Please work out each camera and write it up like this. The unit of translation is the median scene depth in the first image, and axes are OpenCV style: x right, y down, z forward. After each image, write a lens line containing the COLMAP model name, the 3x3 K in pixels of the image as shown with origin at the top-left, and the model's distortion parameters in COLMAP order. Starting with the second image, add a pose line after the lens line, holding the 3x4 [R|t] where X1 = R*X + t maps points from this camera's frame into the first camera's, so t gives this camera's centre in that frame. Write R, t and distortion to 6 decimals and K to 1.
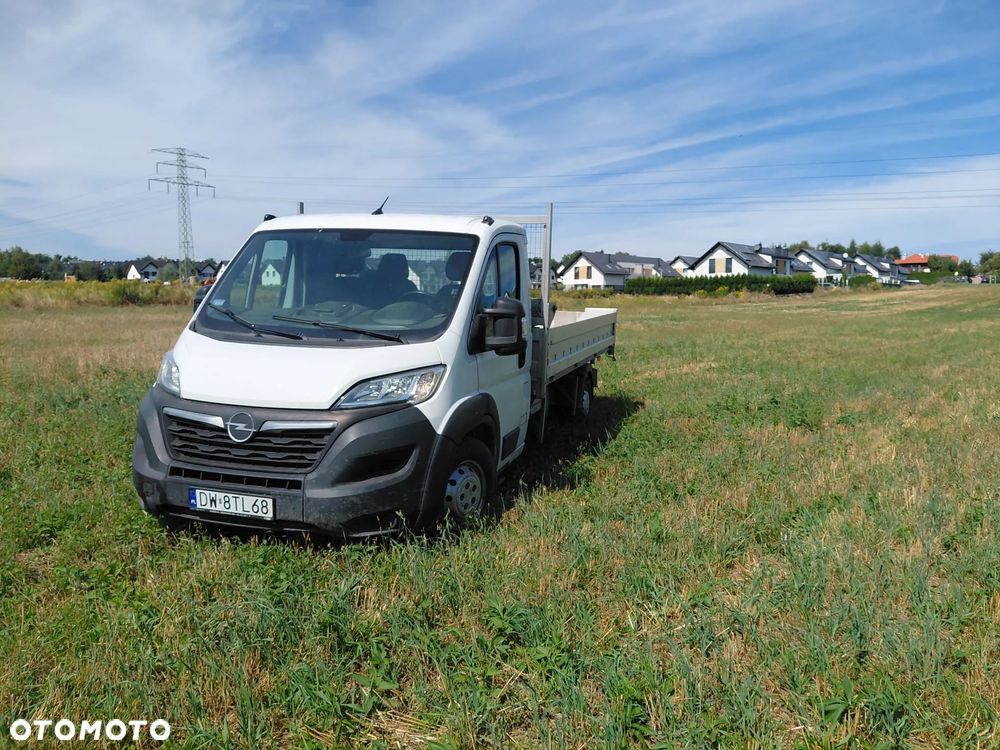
lens RADIAL K [[757.9, 0, 507.1], [0, 757.9, 380.3], [0, 0, 1]] dist [0.025643, -0.058861]
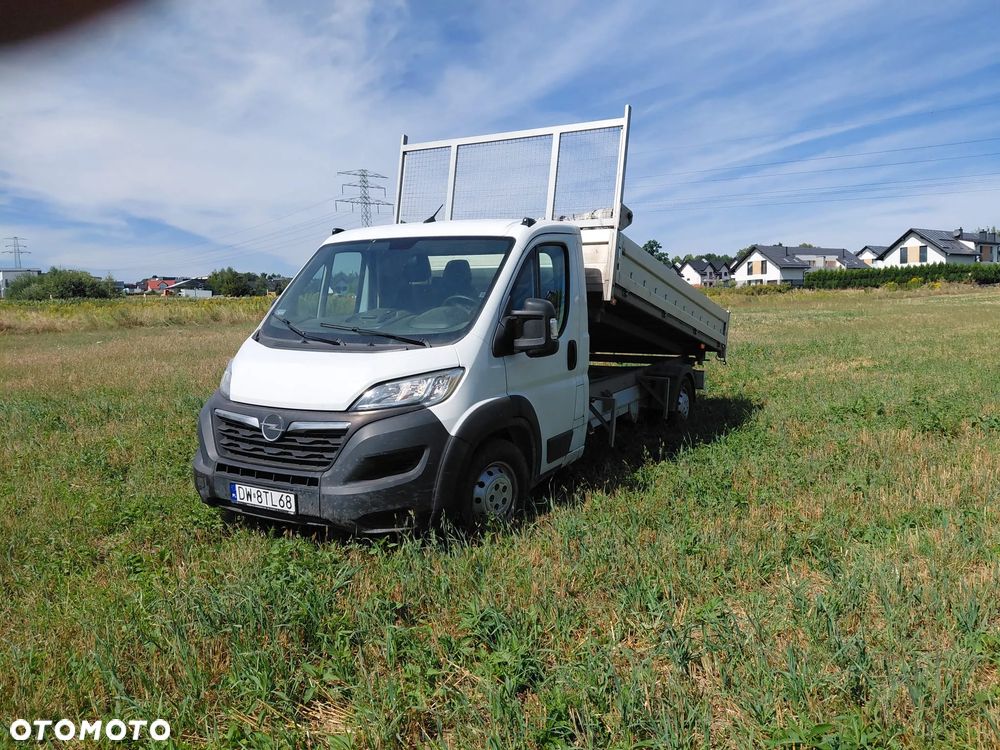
lens RADIAL K [[757.9, 0, 498.8], [0, 757.9, 375.9], [0, 0, 1]] dist [0.025643, -0.058861]
pose [[0.971535, -0.010215, -0.236674, 0.159064], [0.007885, 0.999911, -0.010791, 0.002028], [0.236763, 0.008618, 0.971529, 0.020305]]
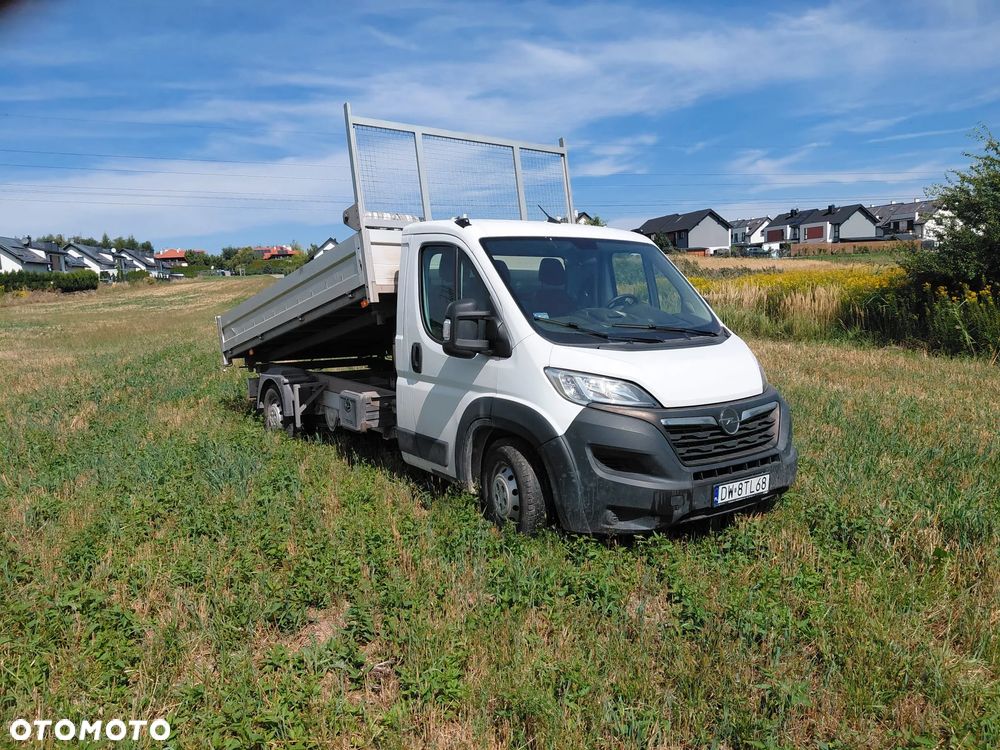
lens RADIAL K [[757.9, 0, 495.9], [0, 757.9, 376.5], [0, 0, 1]] dist [0.025643, -0.058861]
pose [[0.600874, -0.122278, 0.789935, -1.033501], [0.120388, 0.990802, 0.061797, -0.081079], [-0.790226, 0.057967, 0.610068, 0.431917]]
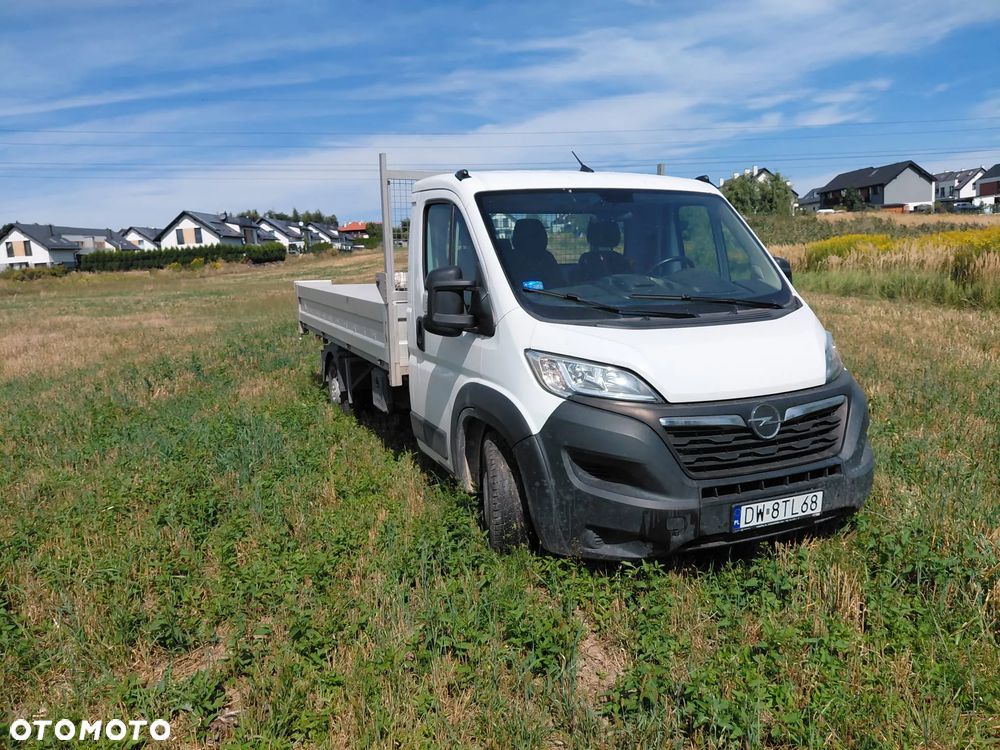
lens RADIAL K [[757.9, 0, 504.9], [0, 757.9, 380.2], [0, 0, 1]] dist [0.025643, -0.058861]
pose [[0.756880, -0.147610, 0.636666, -0.804027], [0.123027, 0.988924, 0.083024, -0.065000], [-0.641870, 0.015488, 0.766657, 0.391474]]
